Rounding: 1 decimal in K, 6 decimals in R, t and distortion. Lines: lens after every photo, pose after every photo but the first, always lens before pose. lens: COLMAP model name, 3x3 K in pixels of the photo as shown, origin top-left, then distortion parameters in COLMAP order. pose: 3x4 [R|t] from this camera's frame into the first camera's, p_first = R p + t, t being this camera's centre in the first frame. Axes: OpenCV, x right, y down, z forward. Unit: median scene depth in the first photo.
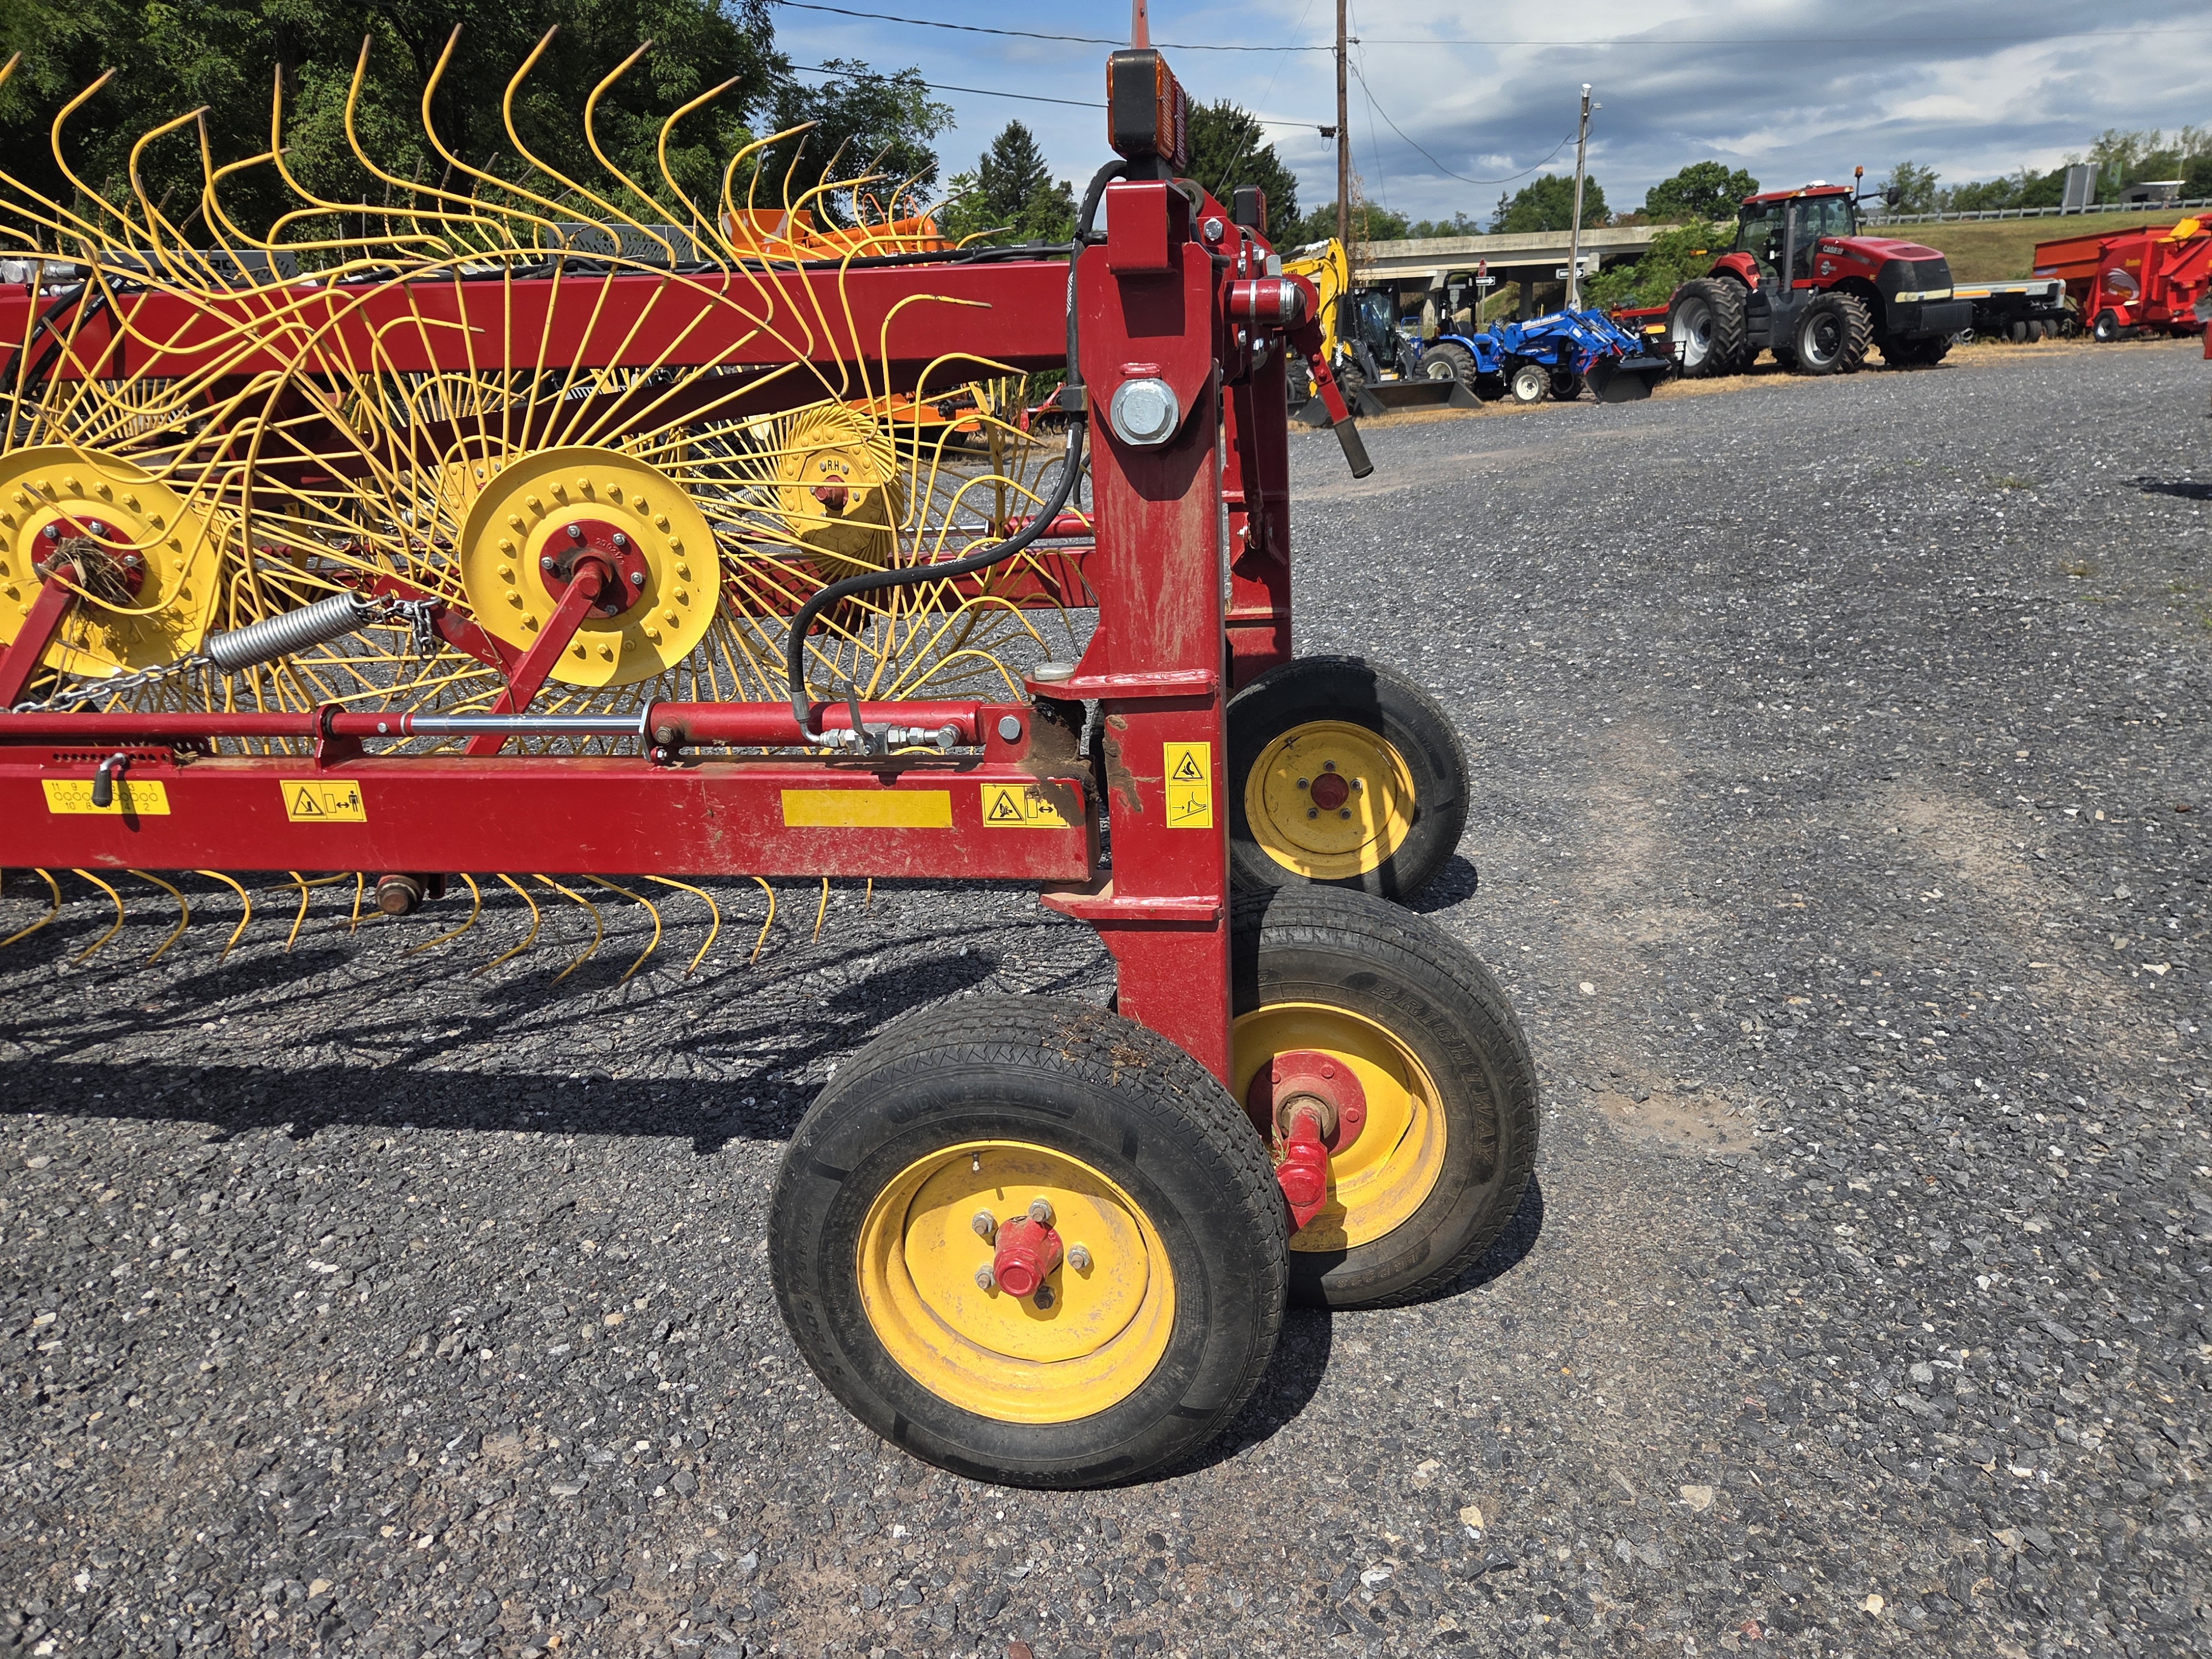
lens RADIAL K [[1515.2, 0, 1129.9], [0, 1515.2, 835.9], [0, 0, 1]] dist [0.066123, -0.054344]
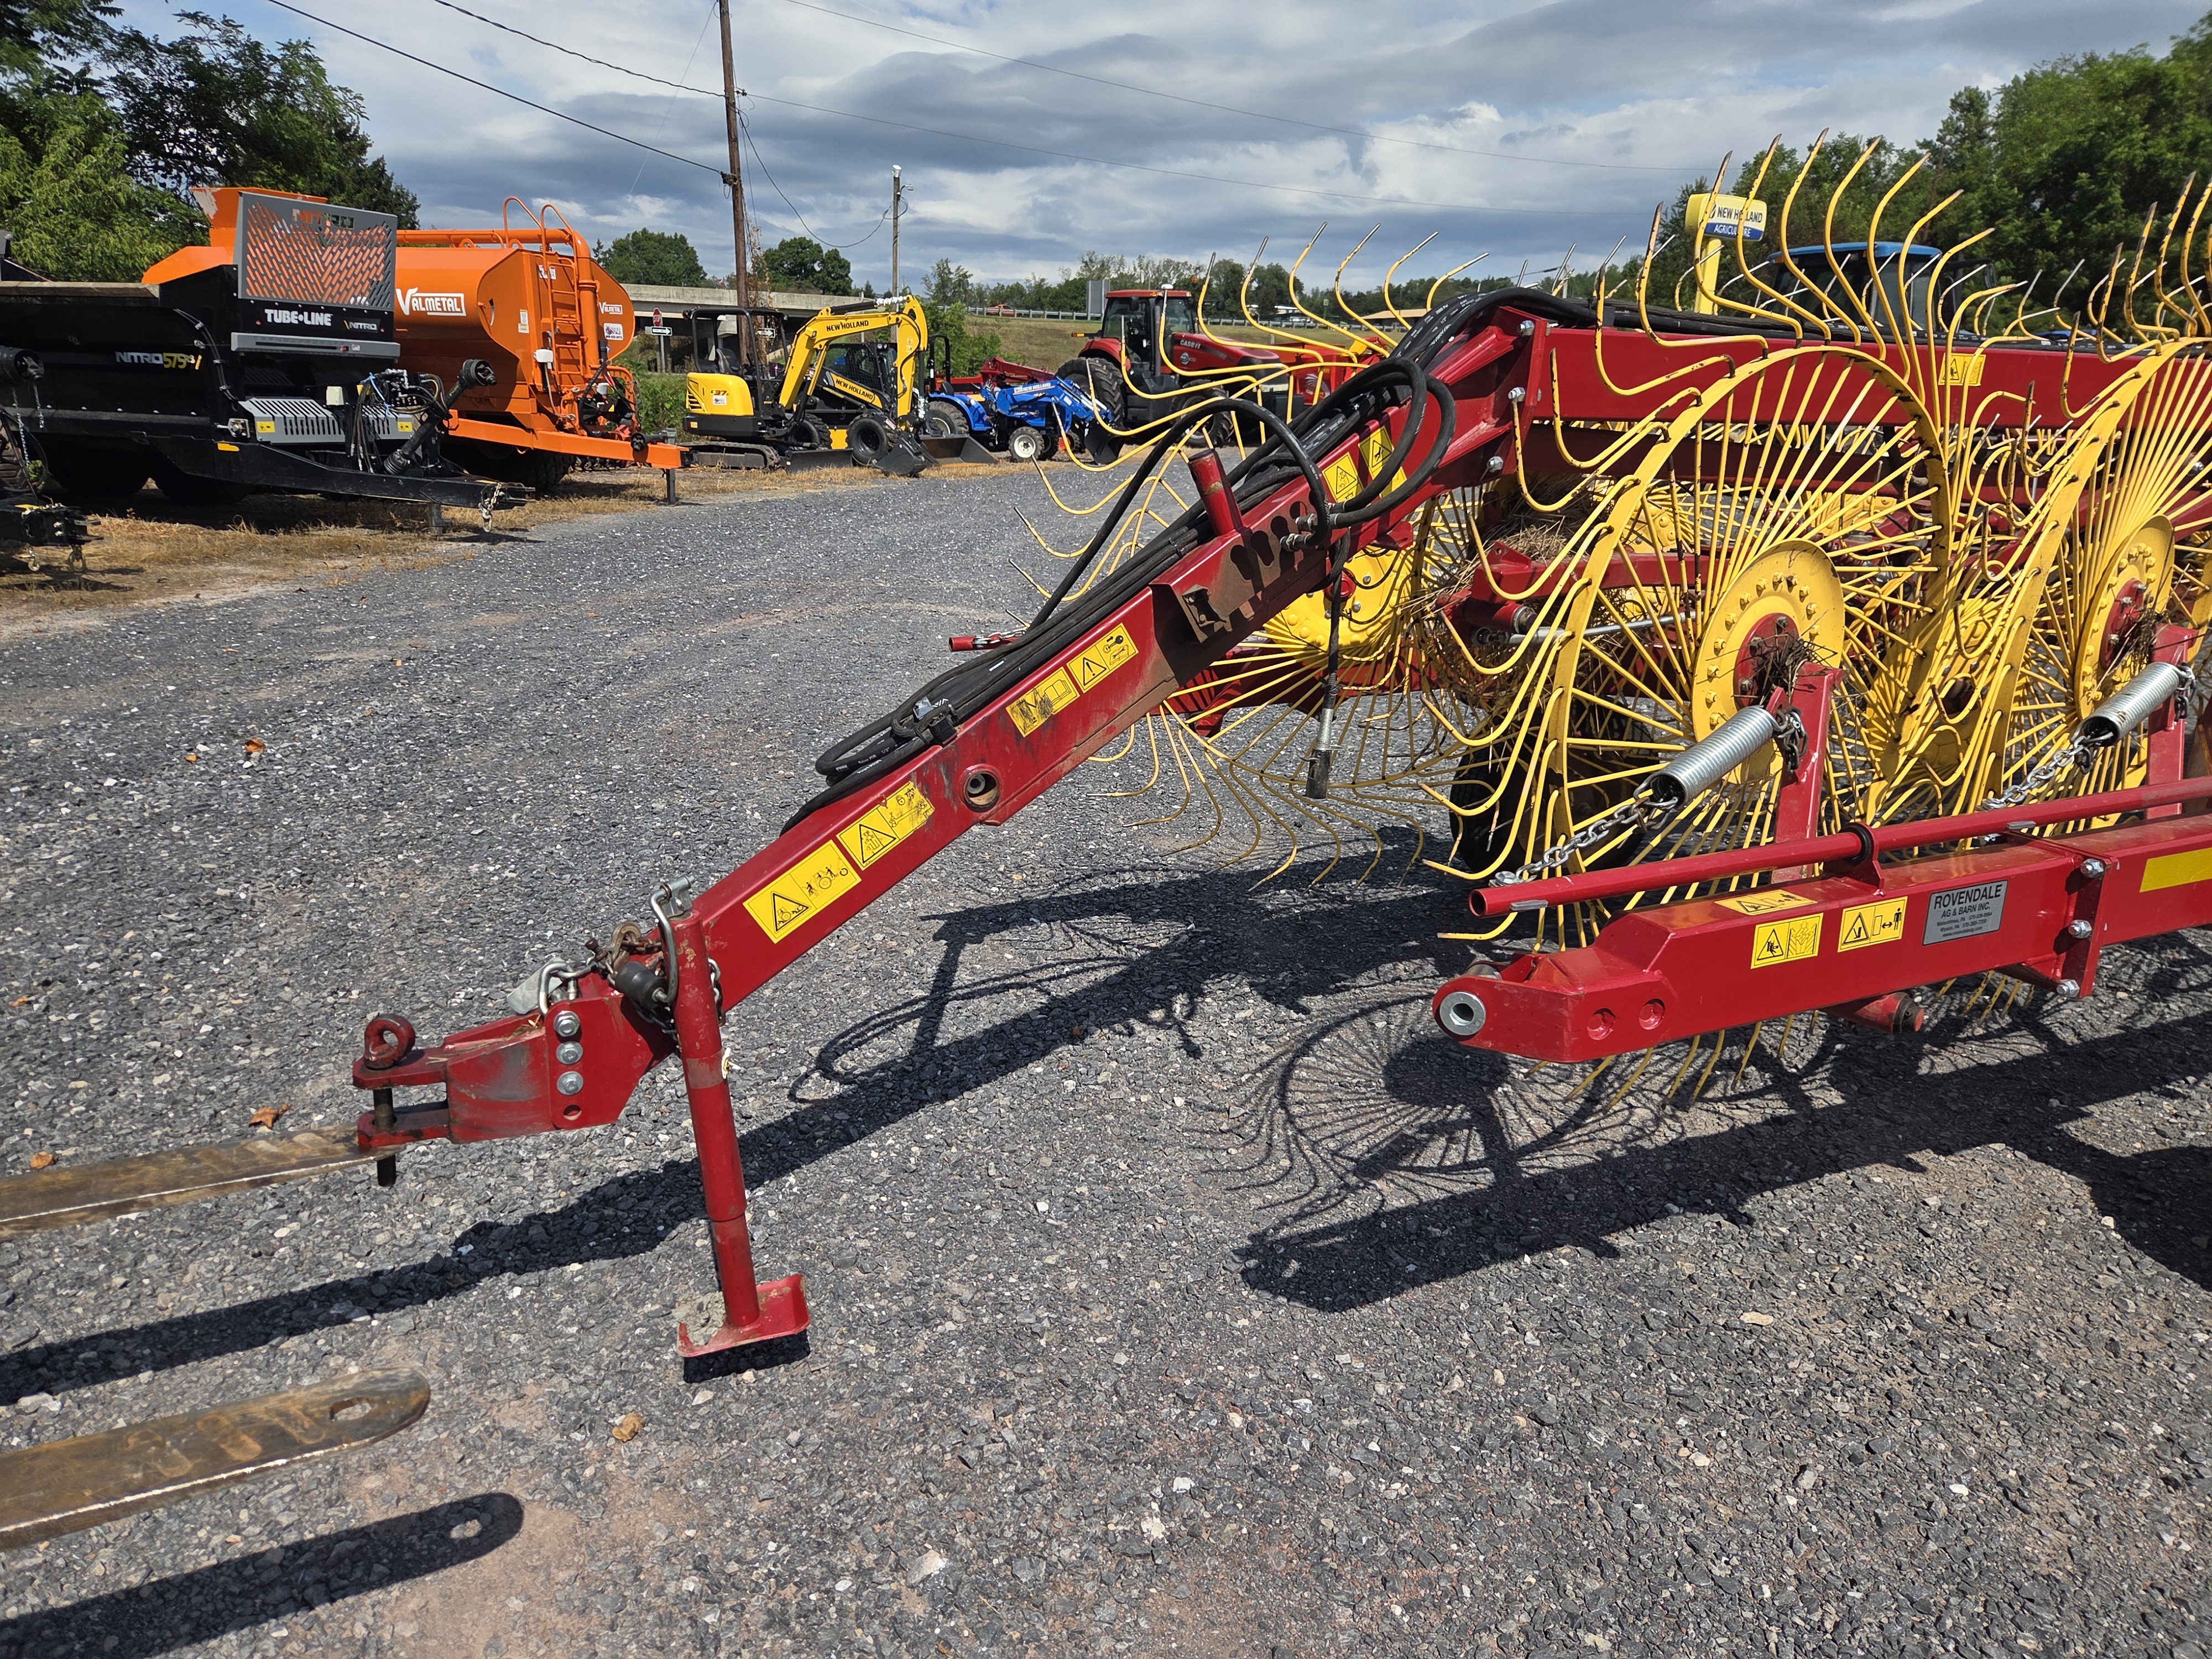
lens RADIAL K [[1515.2, 0, 1129.9], [0, 1515.2, 835.9], [0, 0, 1]] dist [0.066123, -0.054344]
pose [[0.830148, -0.098909, 0.548700, -0.240484], [0.116567, 0.993179, 0.002672, -0.010020], [-0.545222, 0.061742, 0.836015, 0.056850]]
